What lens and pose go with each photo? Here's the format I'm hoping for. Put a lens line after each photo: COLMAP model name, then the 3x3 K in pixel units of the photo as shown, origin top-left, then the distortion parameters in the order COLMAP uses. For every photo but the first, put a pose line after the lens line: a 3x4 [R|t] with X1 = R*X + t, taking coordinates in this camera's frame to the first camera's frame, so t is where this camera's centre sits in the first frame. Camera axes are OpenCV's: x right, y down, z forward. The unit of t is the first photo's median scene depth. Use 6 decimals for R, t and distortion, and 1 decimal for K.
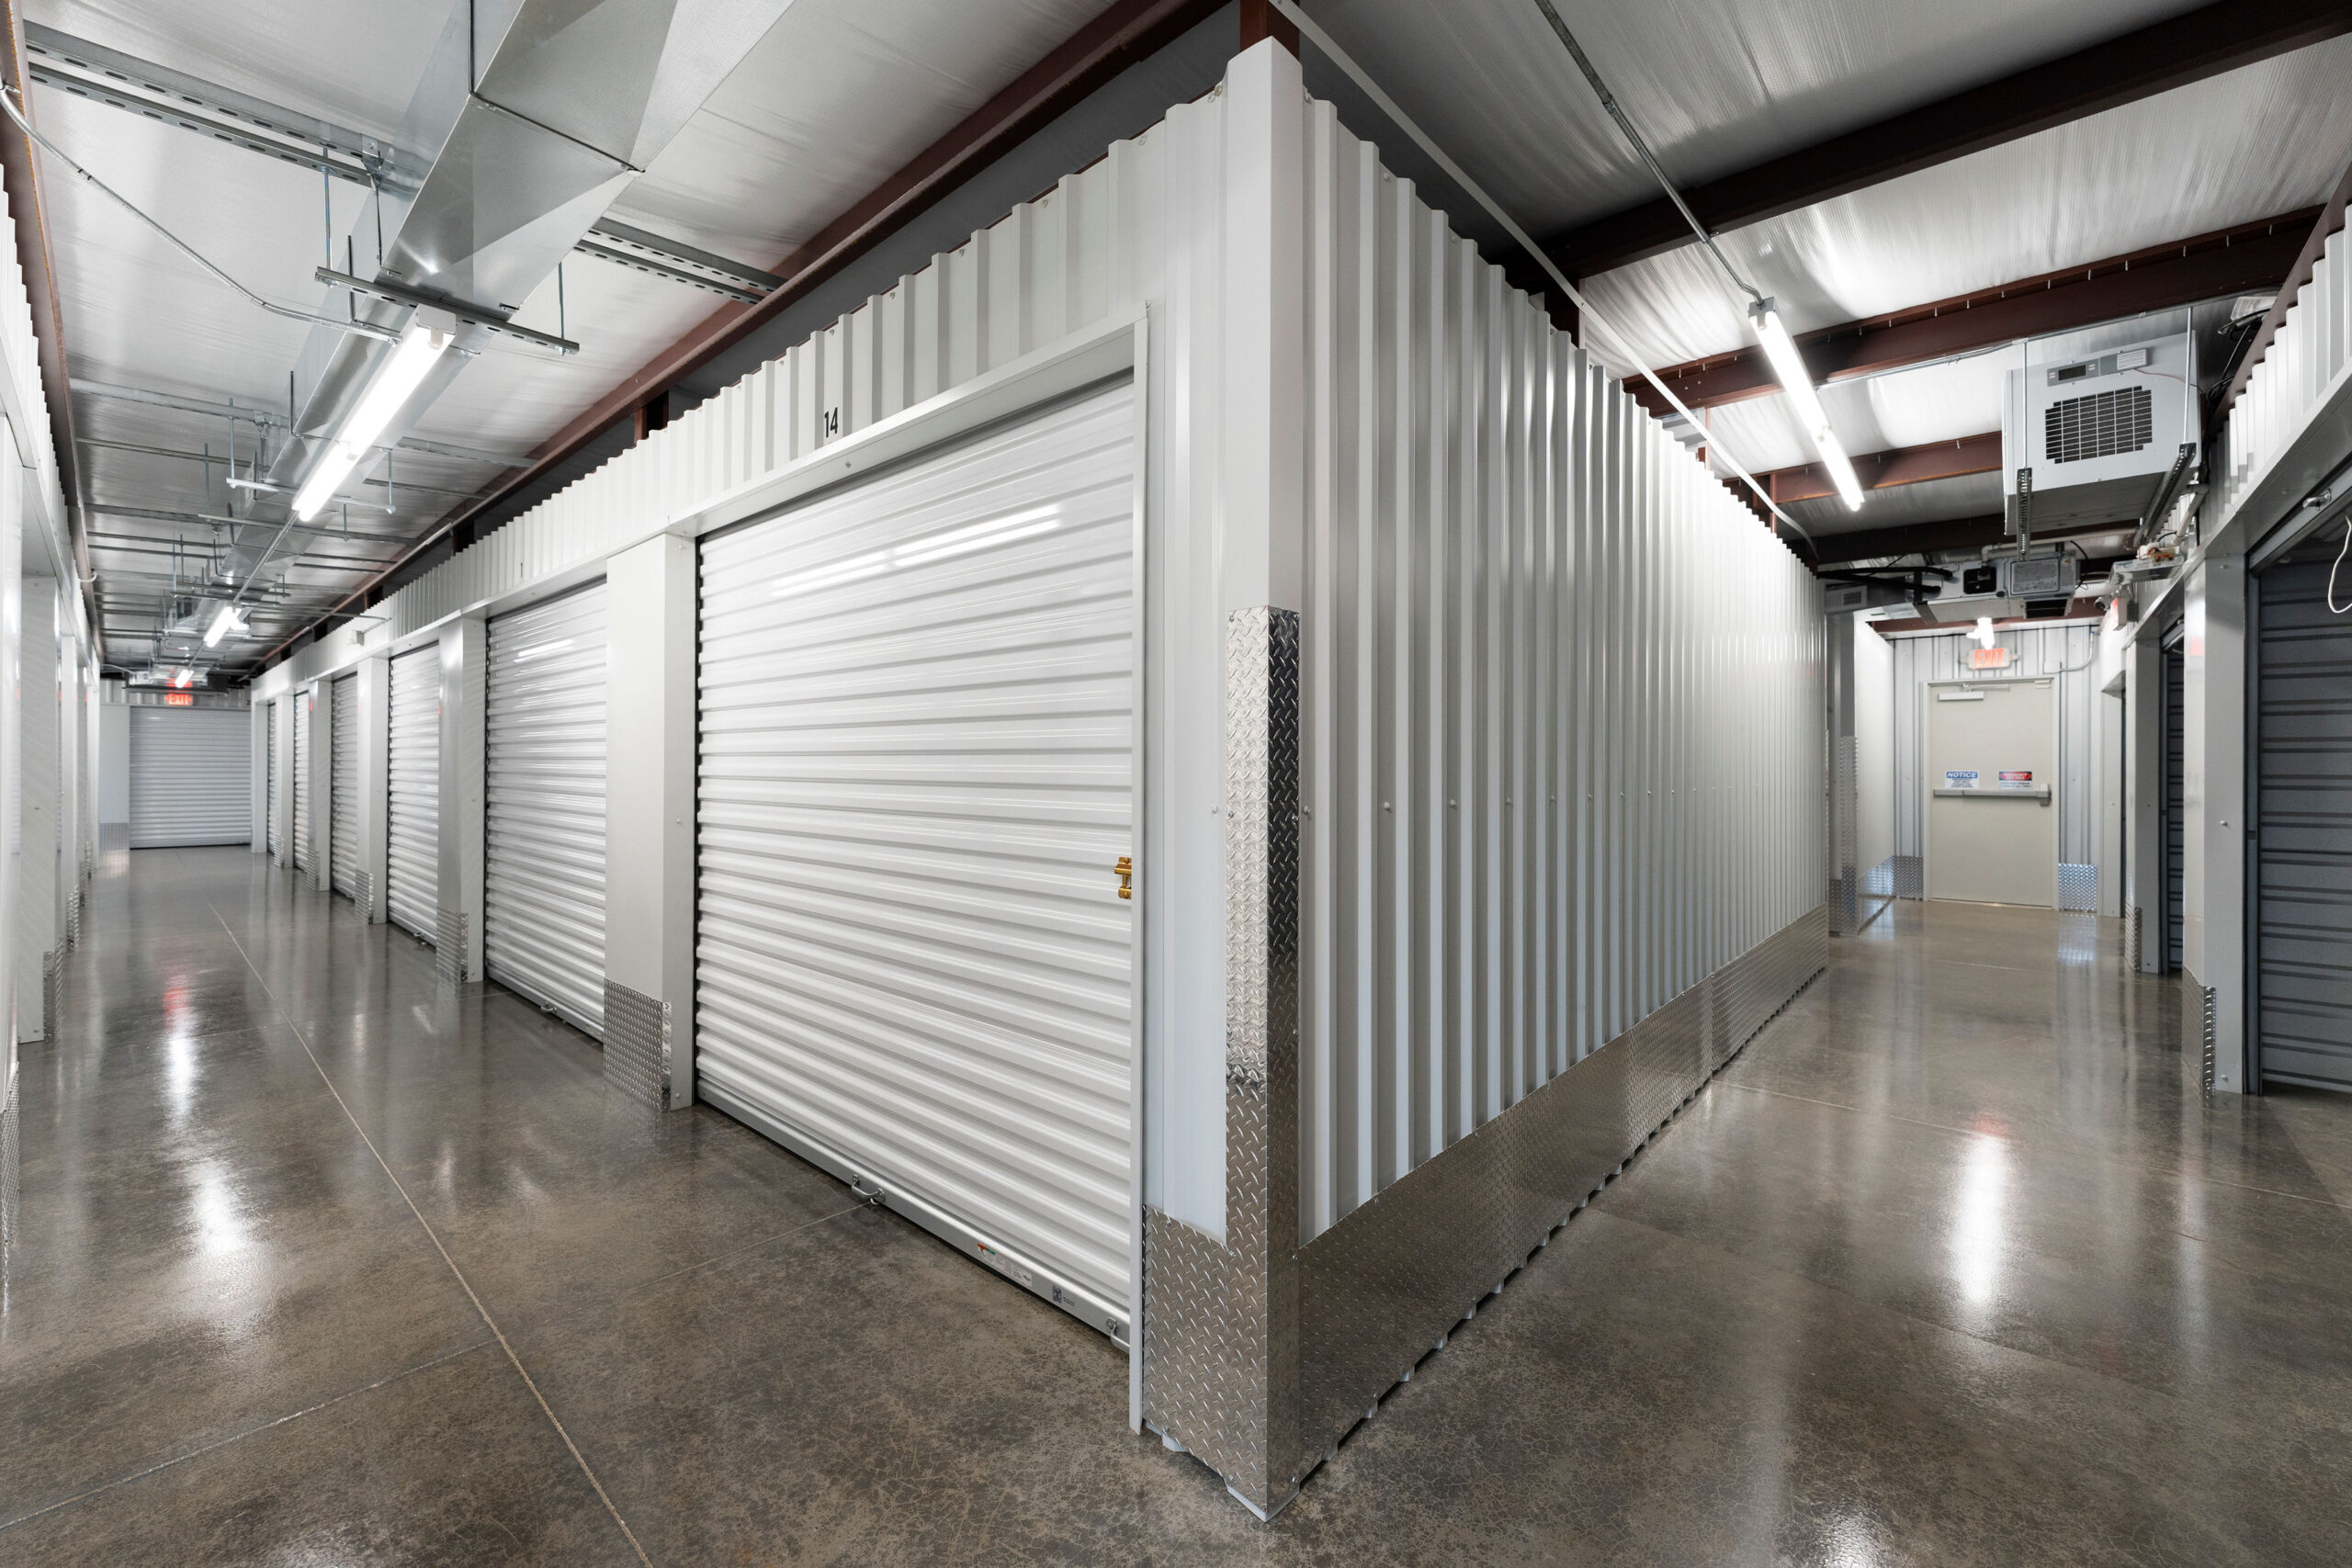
lens RADIAL K [[942.8, 0, 1212.7], [0, 942.8, 766.9], [0, 0, 1]] dist [-0.001685, -0.000206]
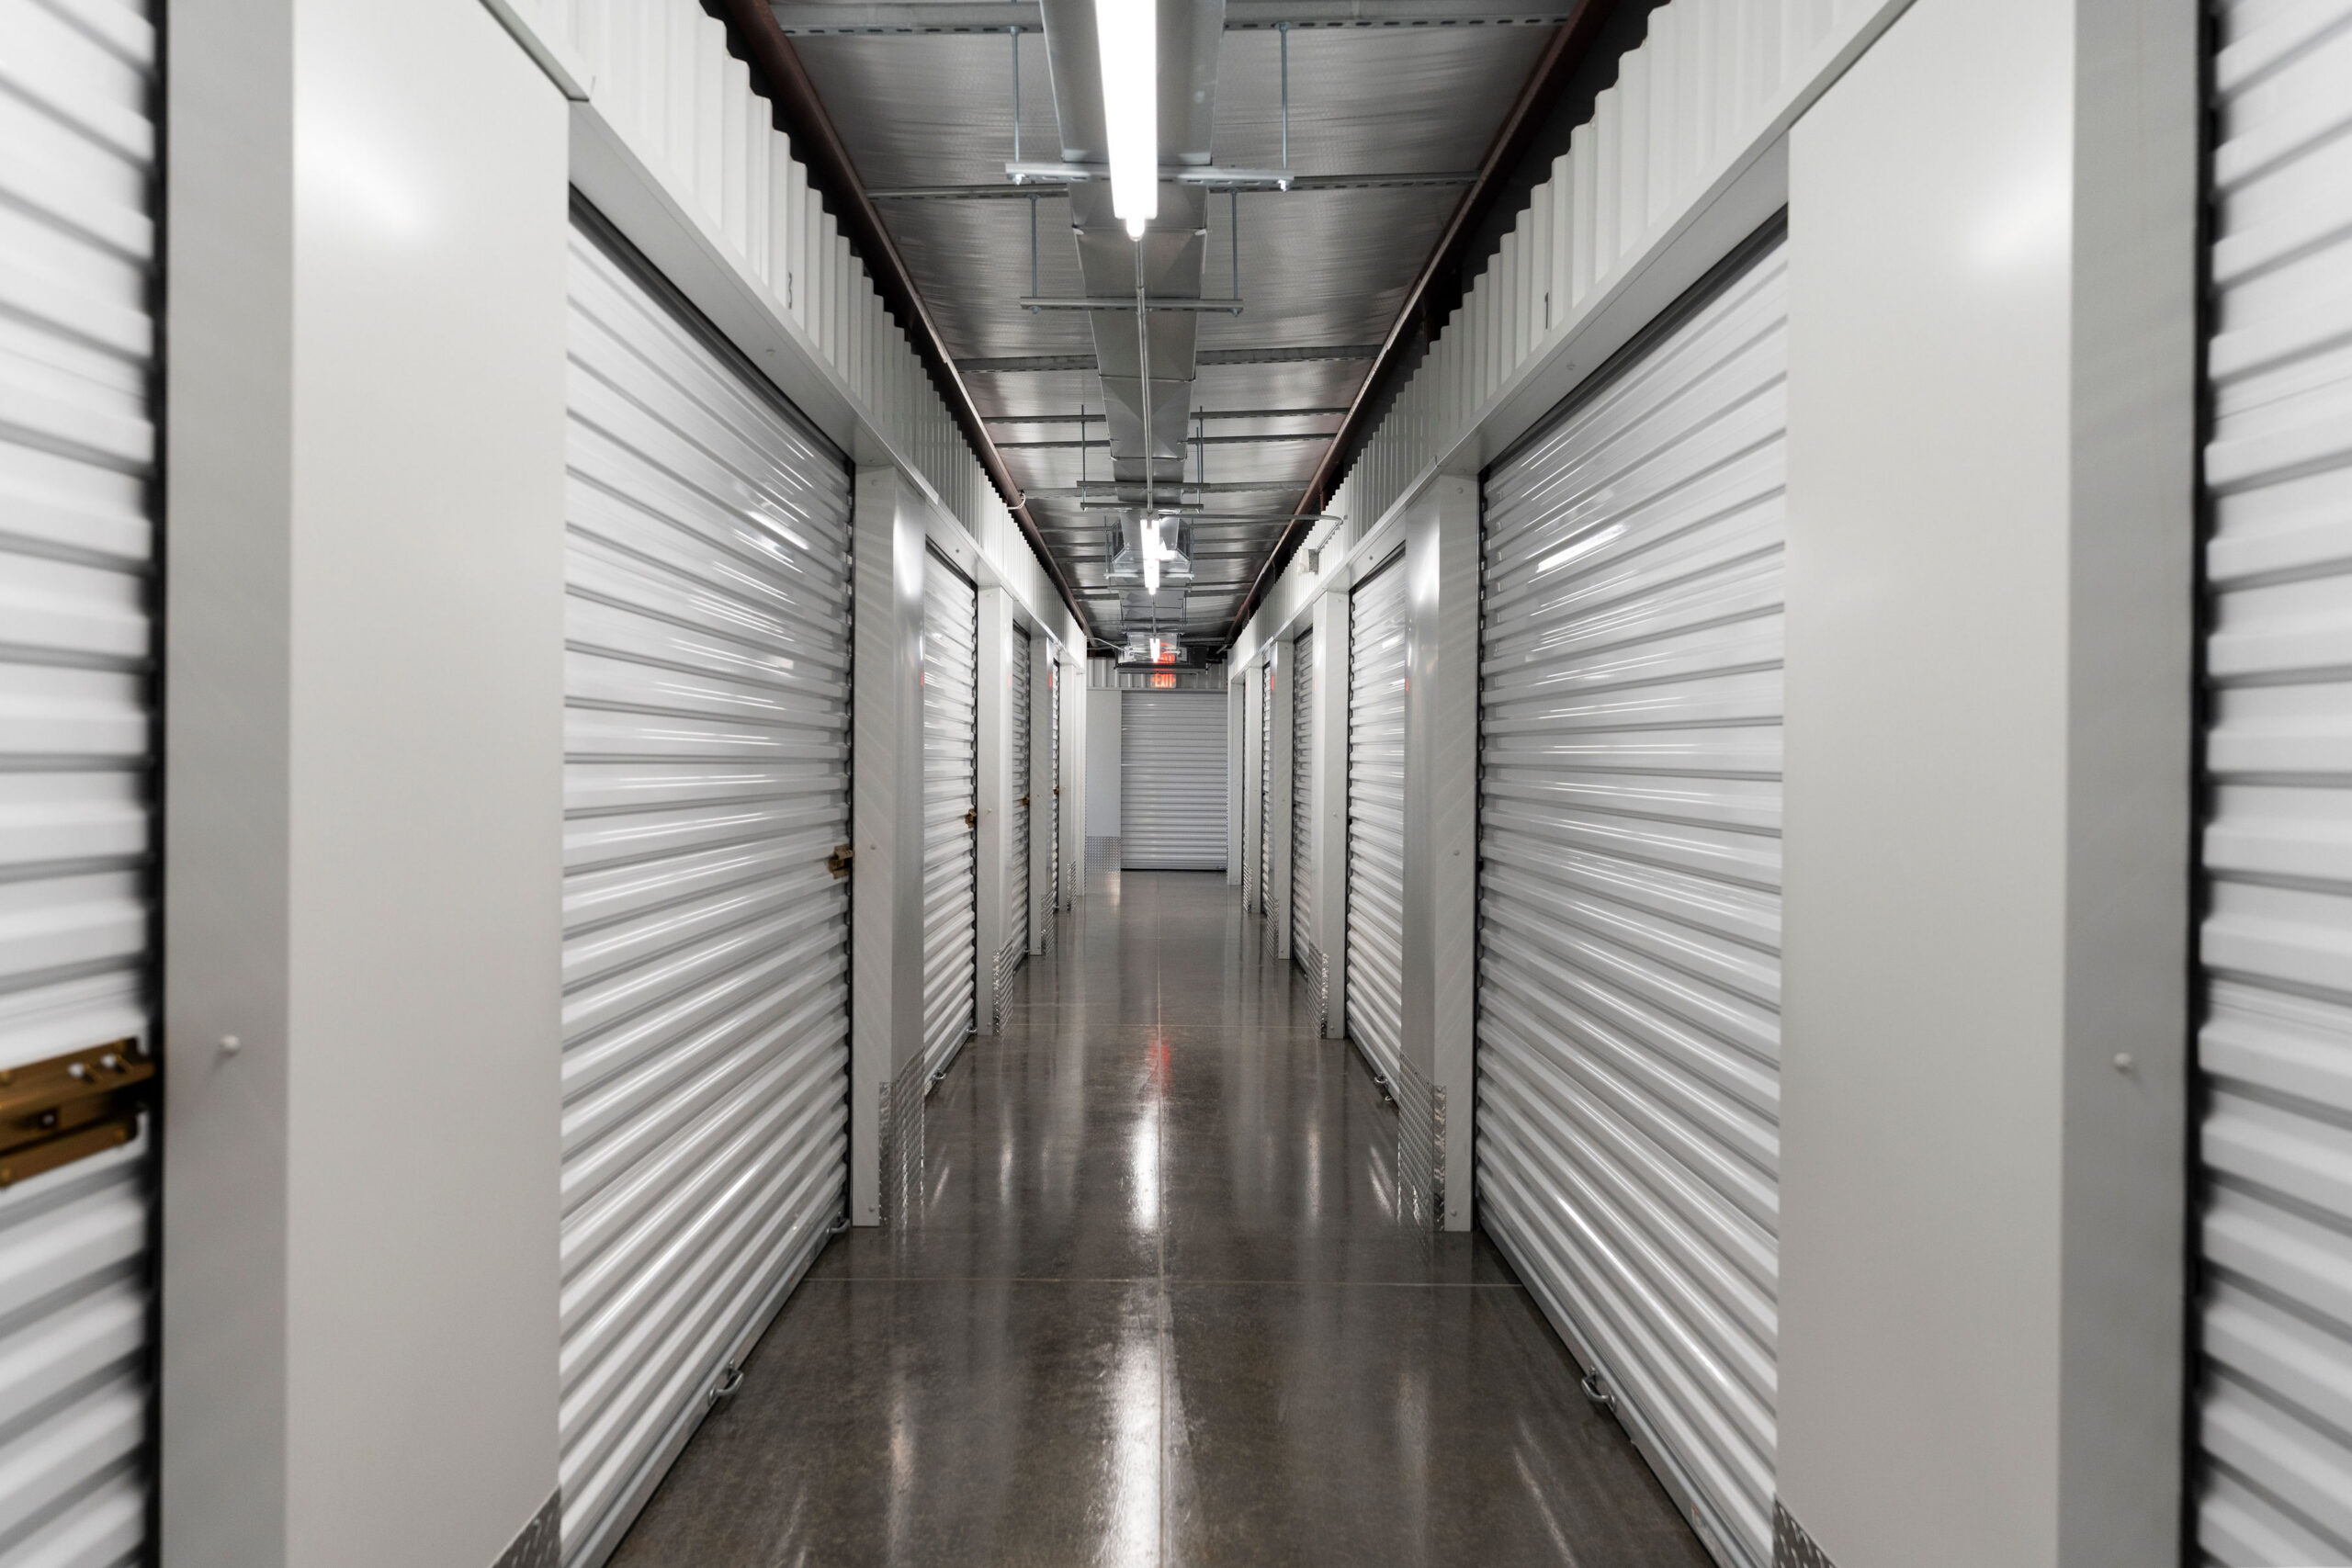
lens RADIAL K [[1622.3, 0, 1176.0], [0, 1622.3, 784.0], [0, 0, 1]] dist [-0.003845, -0.000899]
pose [[0.663254, 0.011917, -0.748299, -0.186155], [-0.003938, 0.999915, 0.012433, -0.006654], [0.748384, -0.005299, 0.663245, 0.244950]]
